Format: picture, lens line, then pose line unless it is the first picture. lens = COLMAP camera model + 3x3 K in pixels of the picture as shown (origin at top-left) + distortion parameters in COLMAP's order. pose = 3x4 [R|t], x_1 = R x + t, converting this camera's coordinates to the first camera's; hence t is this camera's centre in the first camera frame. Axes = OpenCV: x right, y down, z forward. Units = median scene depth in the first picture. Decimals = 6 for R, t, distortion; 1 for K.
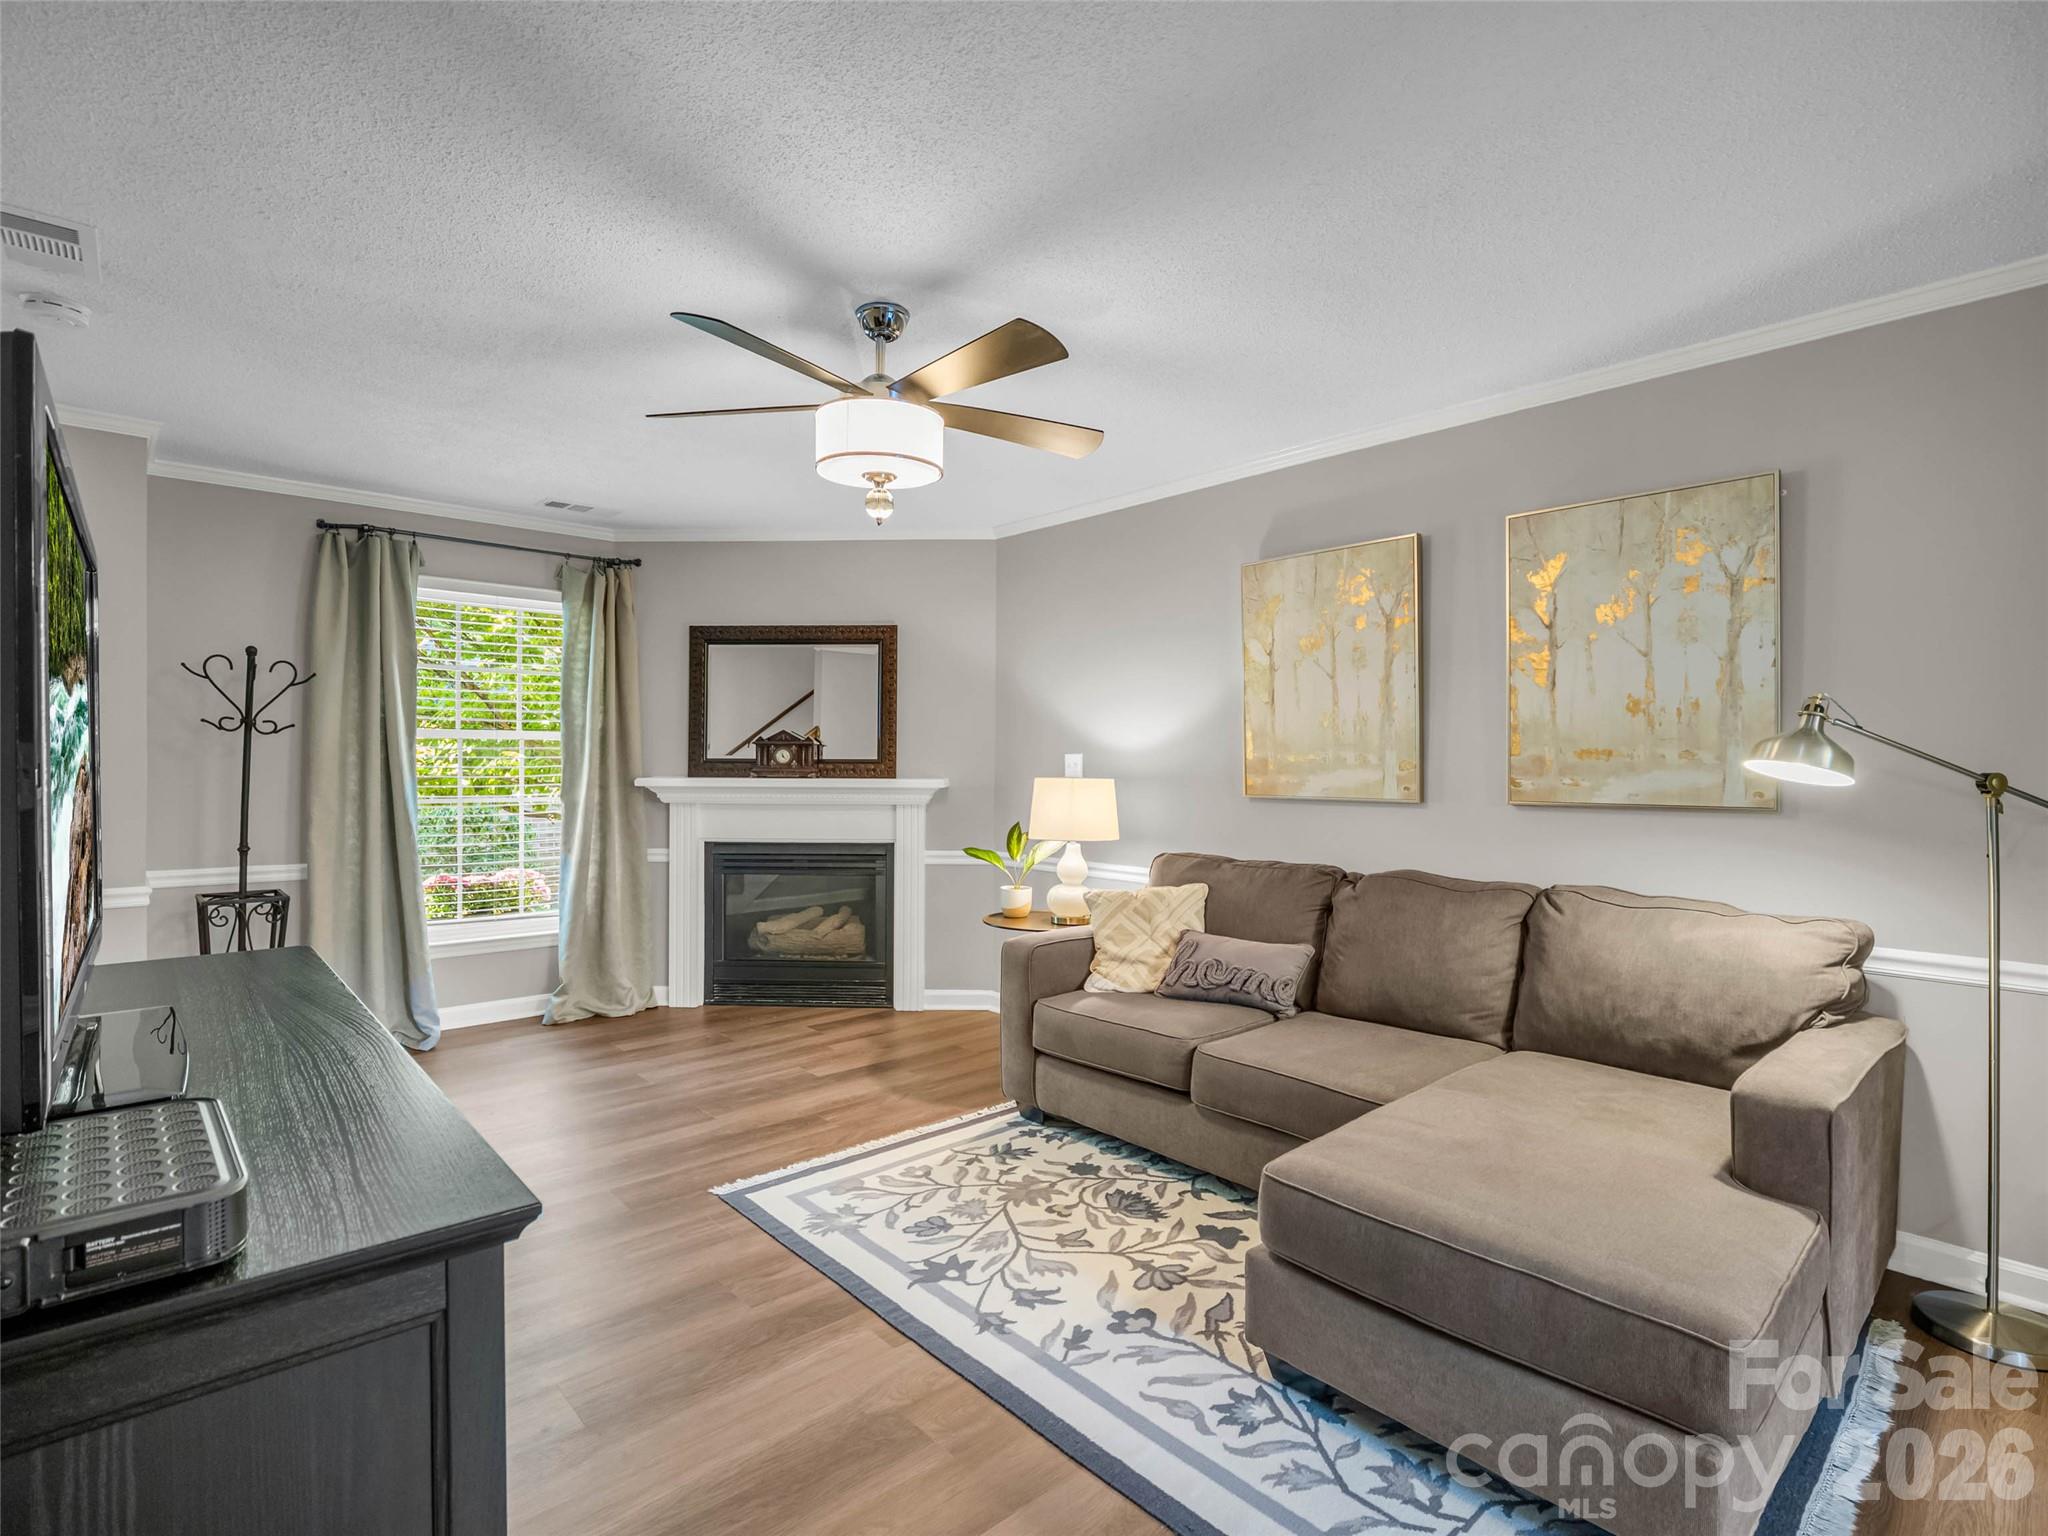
lens RADIAL K [[1012.5, 0, 1037.8], [0, 1012.5, 768.0], [0, 0, 1]] dist [0.001518, -0.000660]
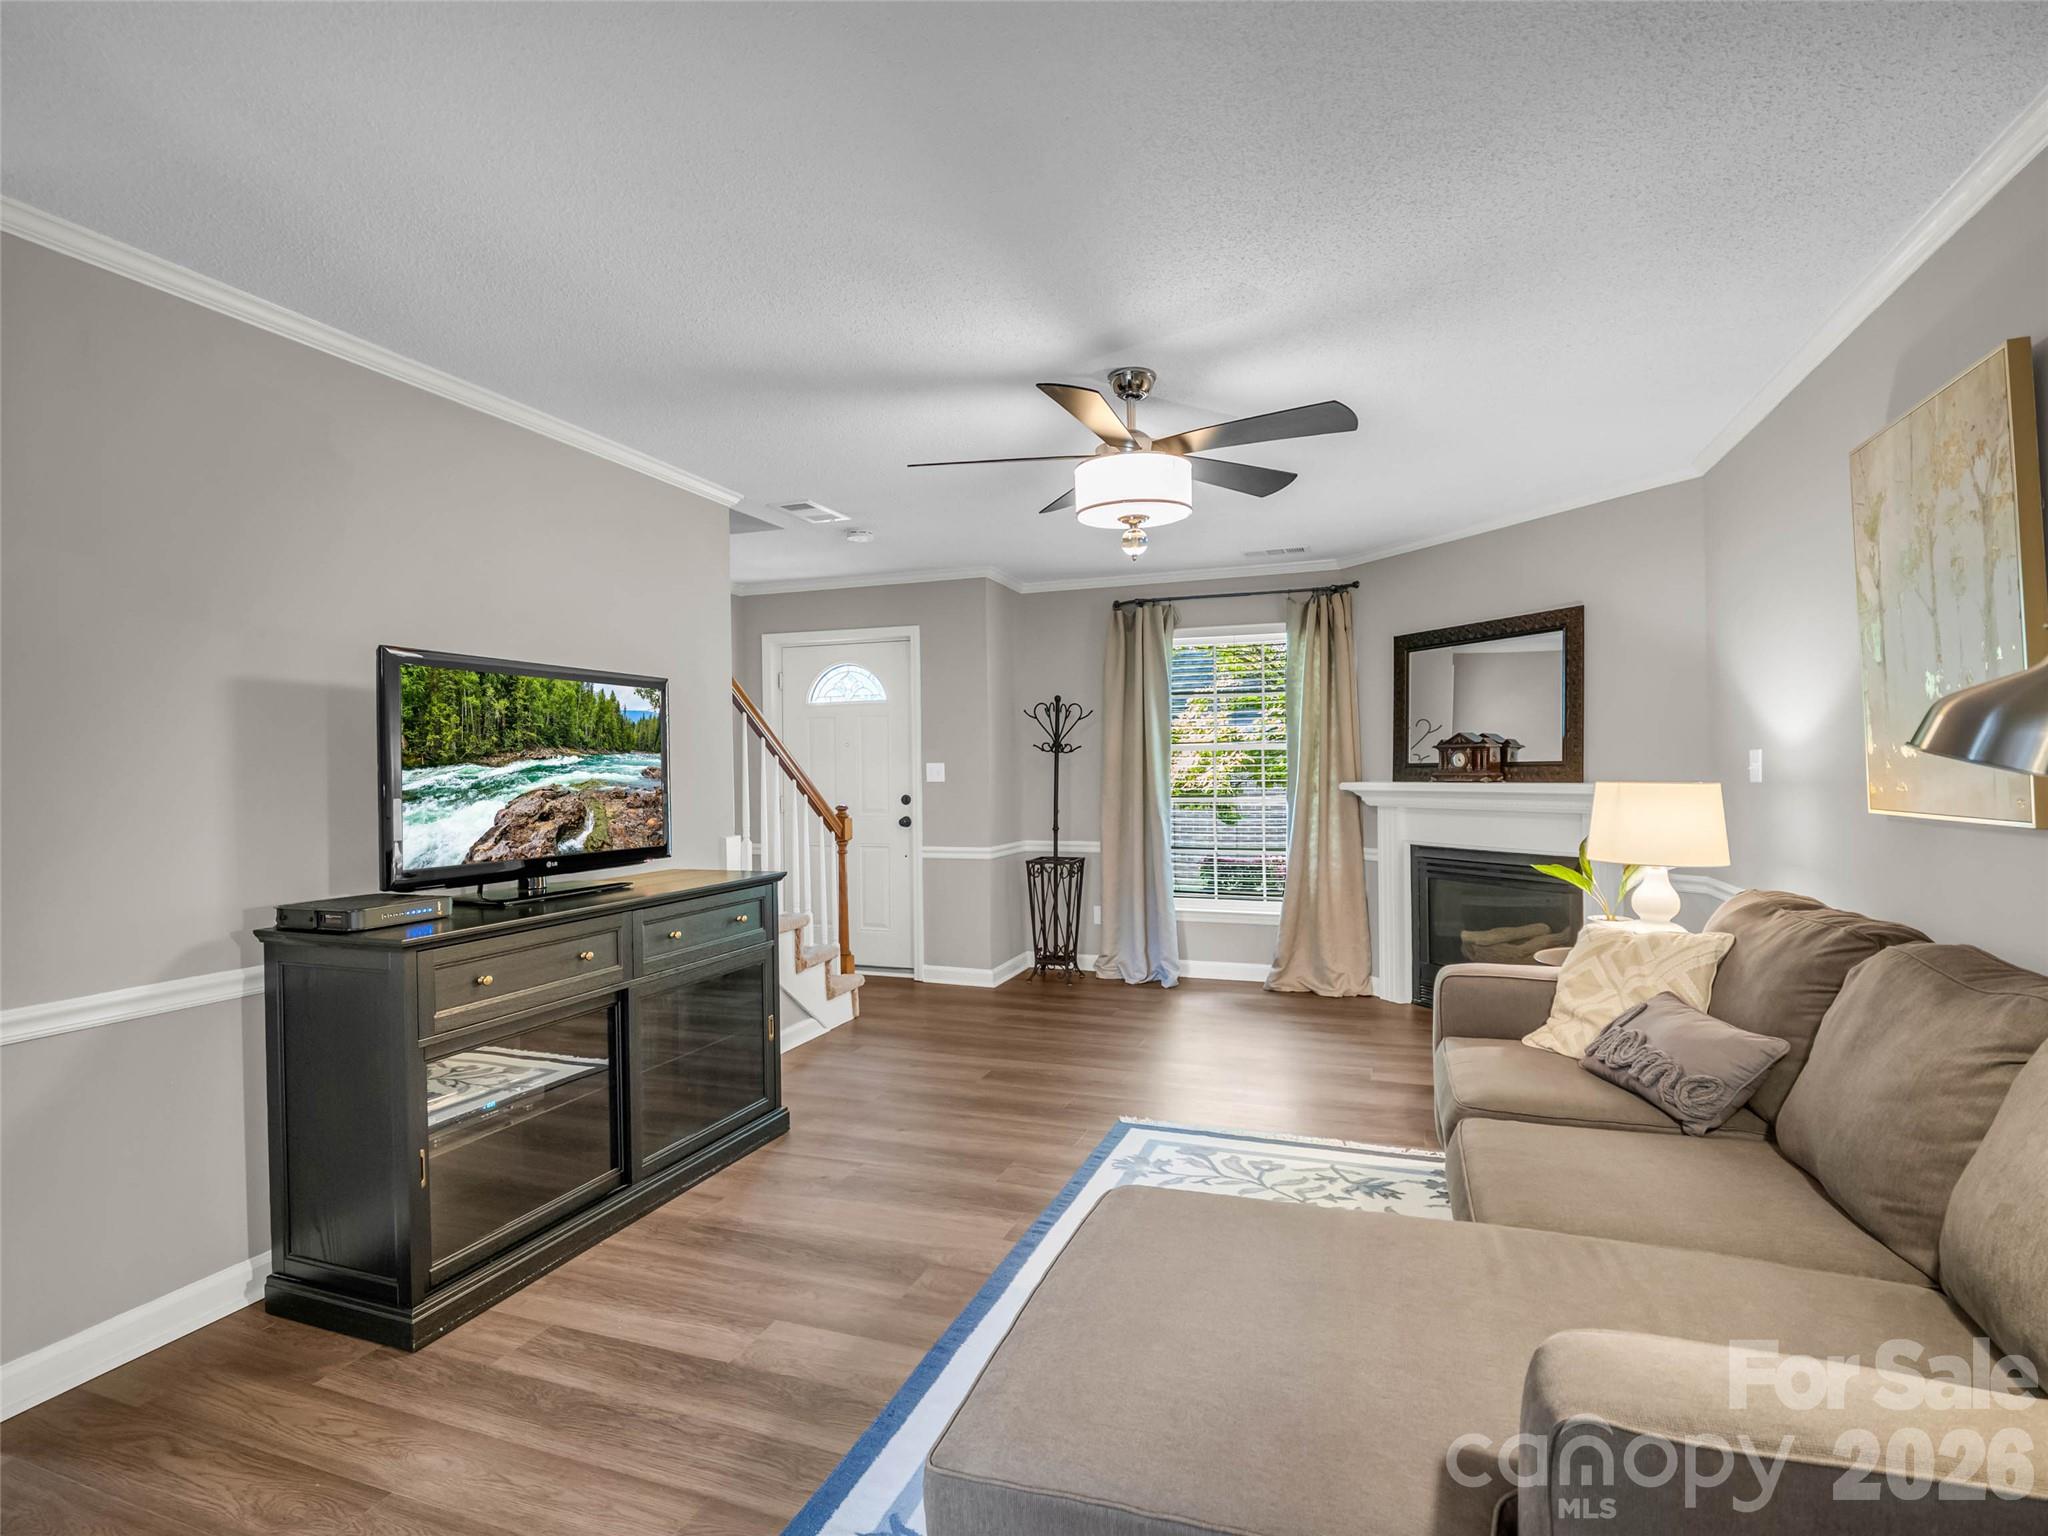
lens RADIAL K [[998.8, 0, 1015.7], [0, 998.8, 769.4], [0, 0, 1]] dist [-0.011487, -0.000861]
pose [[0.470039, -0.011739, -0.882568, 0.529346], [0.009353, 0.999922, -0.008319, 0.001934], [0.882596, -0.004344, 0.470112, 0.242422]]
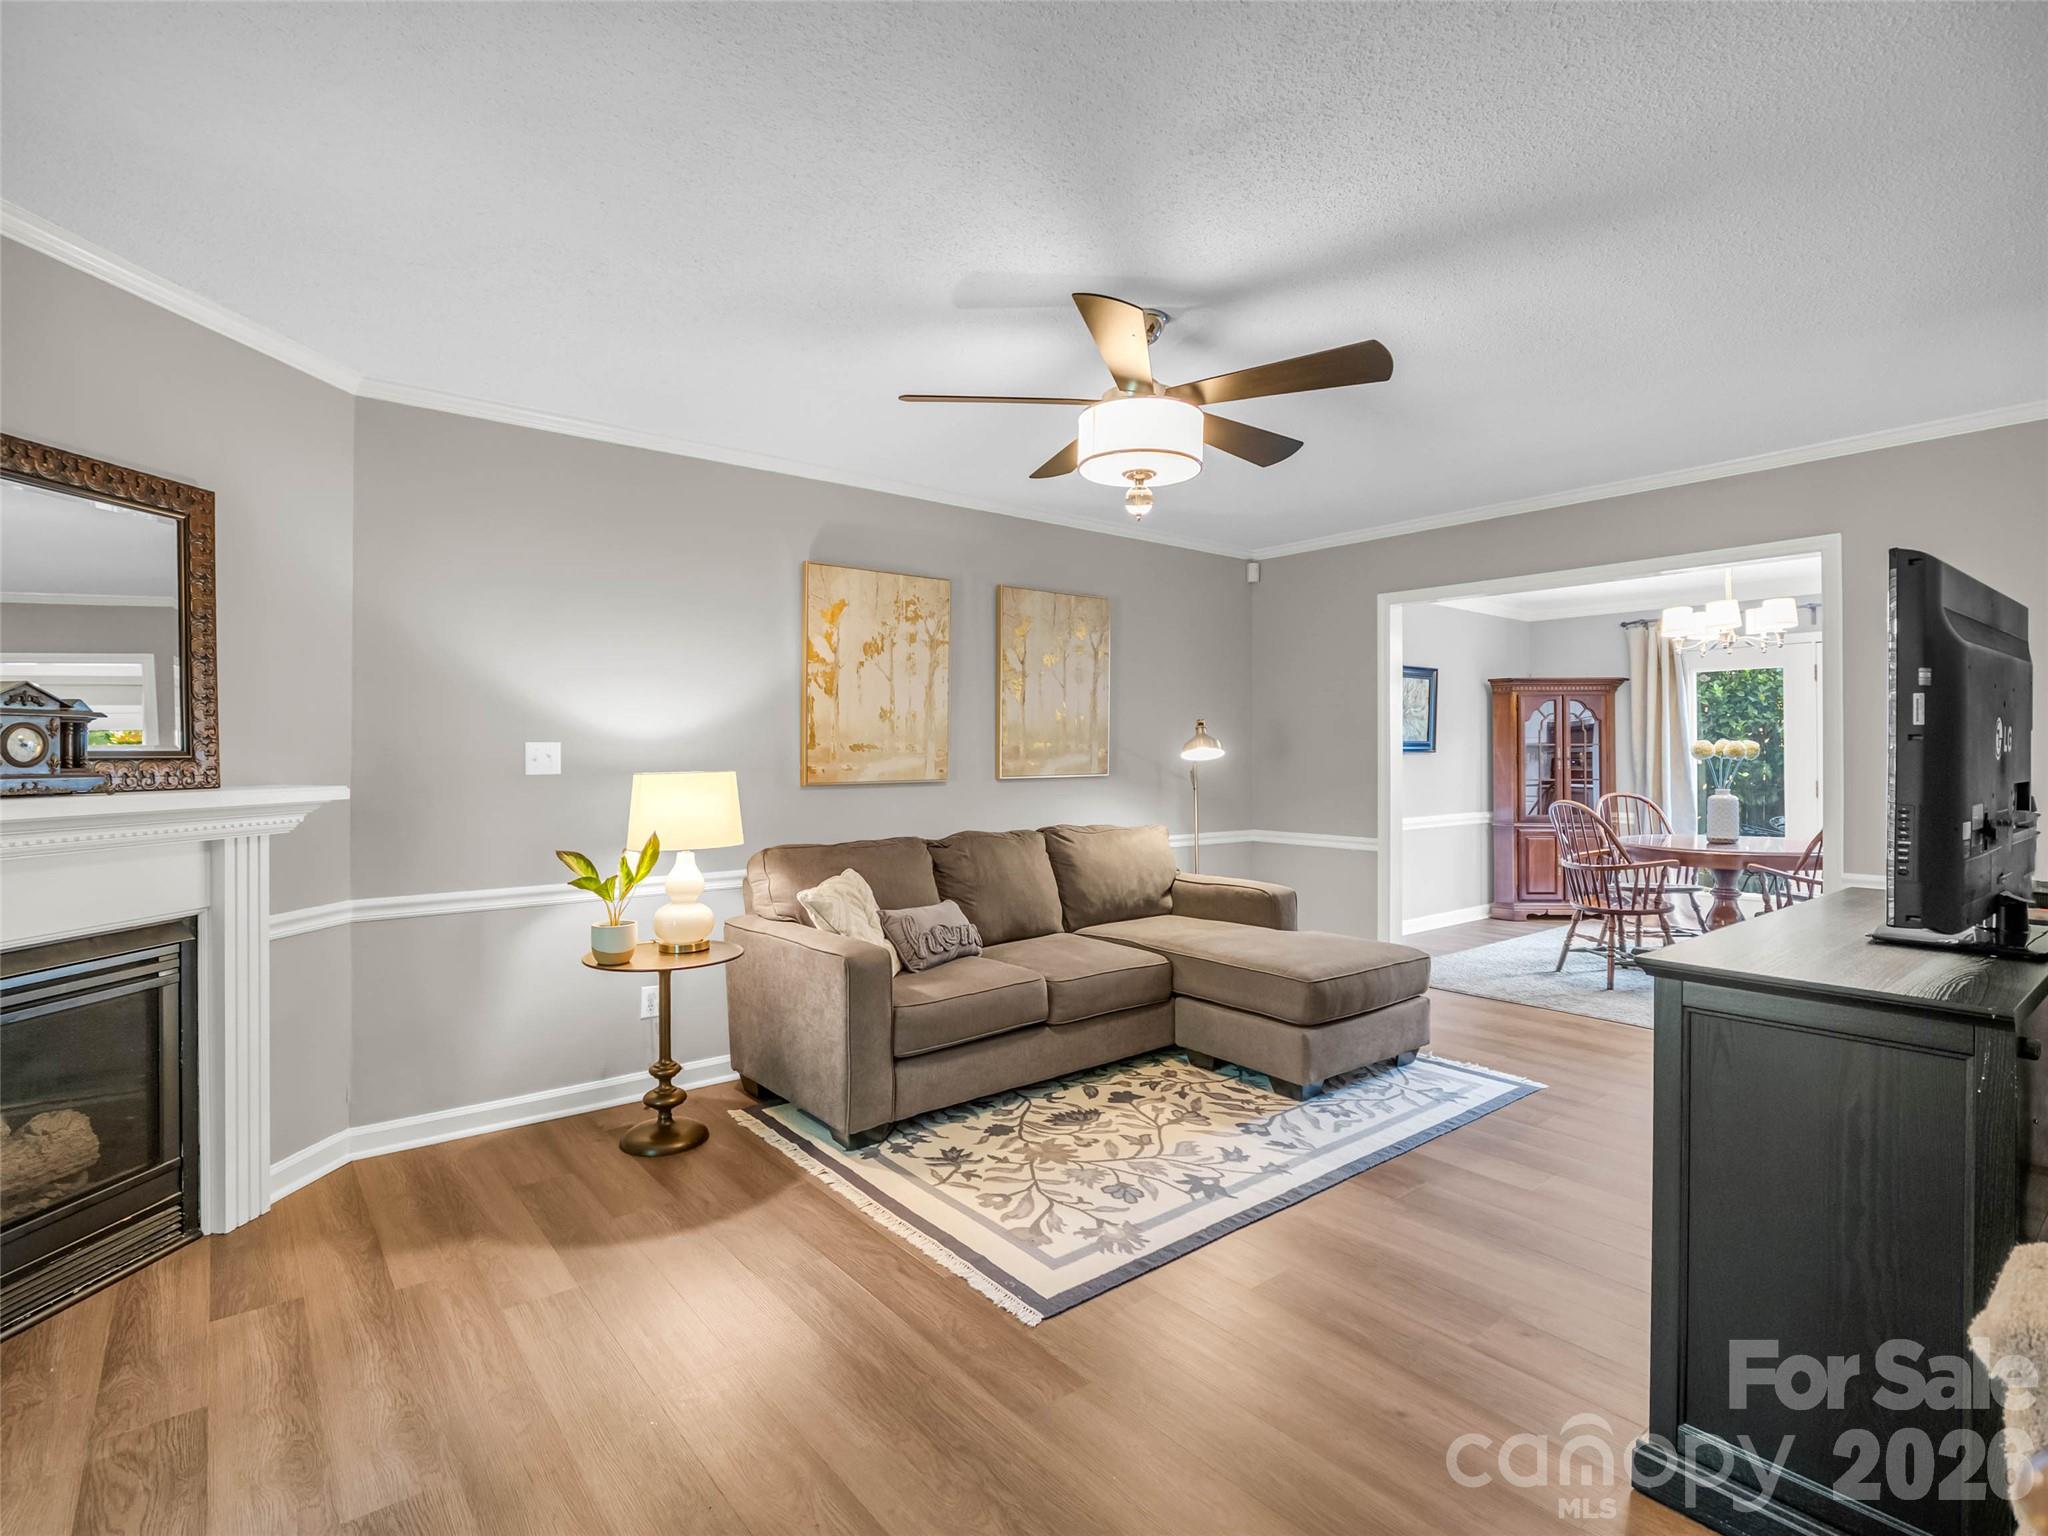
lens RADIAL K [[955.3, 0, 1030.9], [0, 955.3, 758.0], [0, 0, 1]] dist [-0.000680, -0.000372]
pose [[0.075624, -0.004888, 0.997124, -0.779172], [0.016363, 0.999859, 0.003660, 0.000758], [-0.997002, 0.016039, 0.075694, 0.722860]]
